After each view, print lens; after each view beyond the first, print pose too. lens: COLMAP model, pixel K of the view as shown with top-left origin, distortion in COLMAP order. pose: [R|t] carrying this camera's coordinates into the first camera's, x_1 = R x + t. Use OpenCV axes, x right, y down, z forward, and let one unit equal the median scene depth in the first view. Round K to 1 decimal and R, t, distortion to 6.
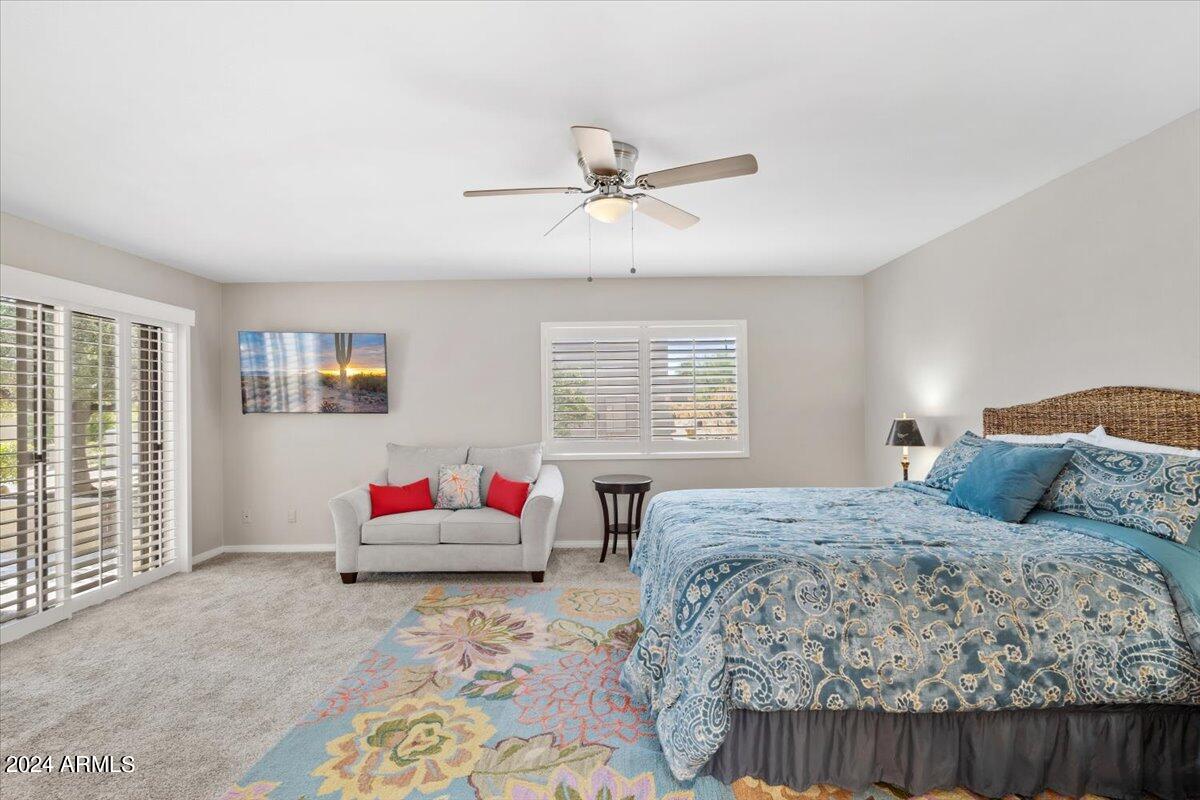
lens RADIAL K [[597.2, 0, 600.0], [0, 597.2, 400.0], [0, 0, 1]] dist [-0.003934, -0.000068]
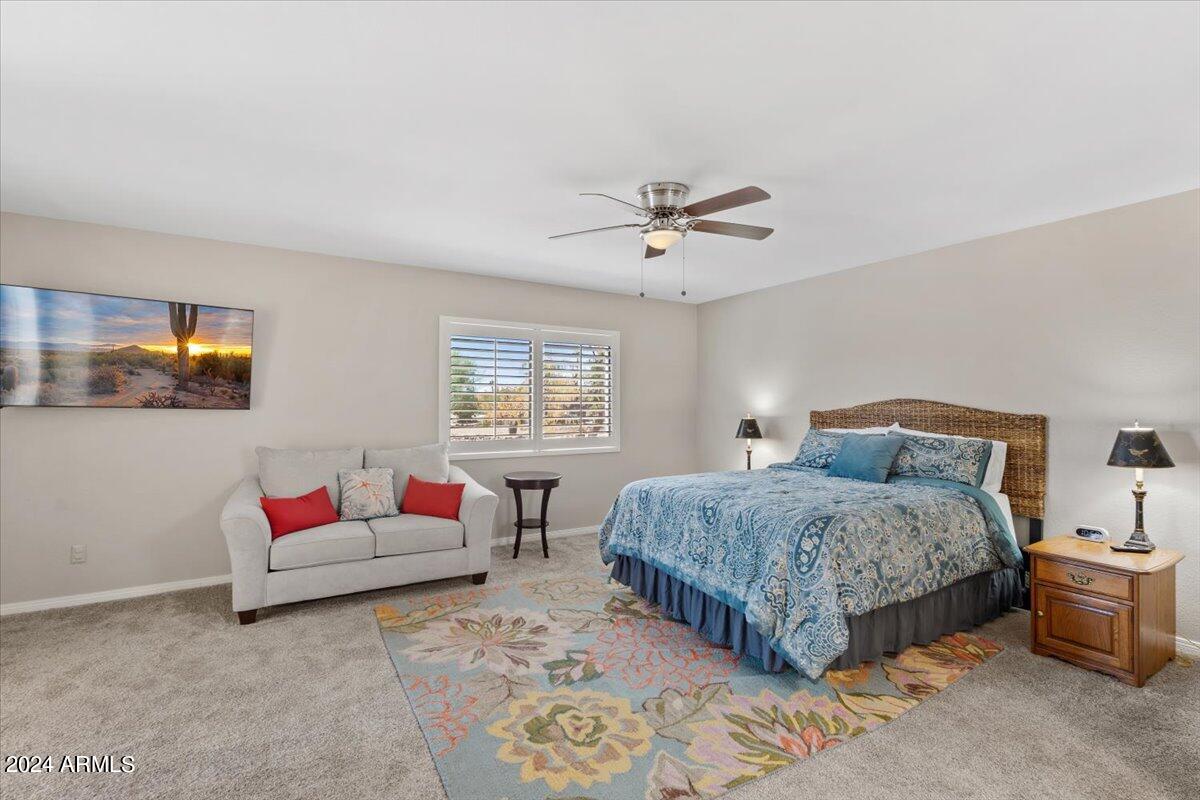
lens RADIAL K [[615.5, 0, 613.7], [0, 615.5, 395.1], [0, 0, 1]] dist [-0.002536, -0.001459]
pose [[0.811658, 0.025371, 0.583581, -0.849738], [-0.021268, 0.999677, -0.013881, 0.008731], [-0.583745, -0.001145, 0.811936, 0.091185]]
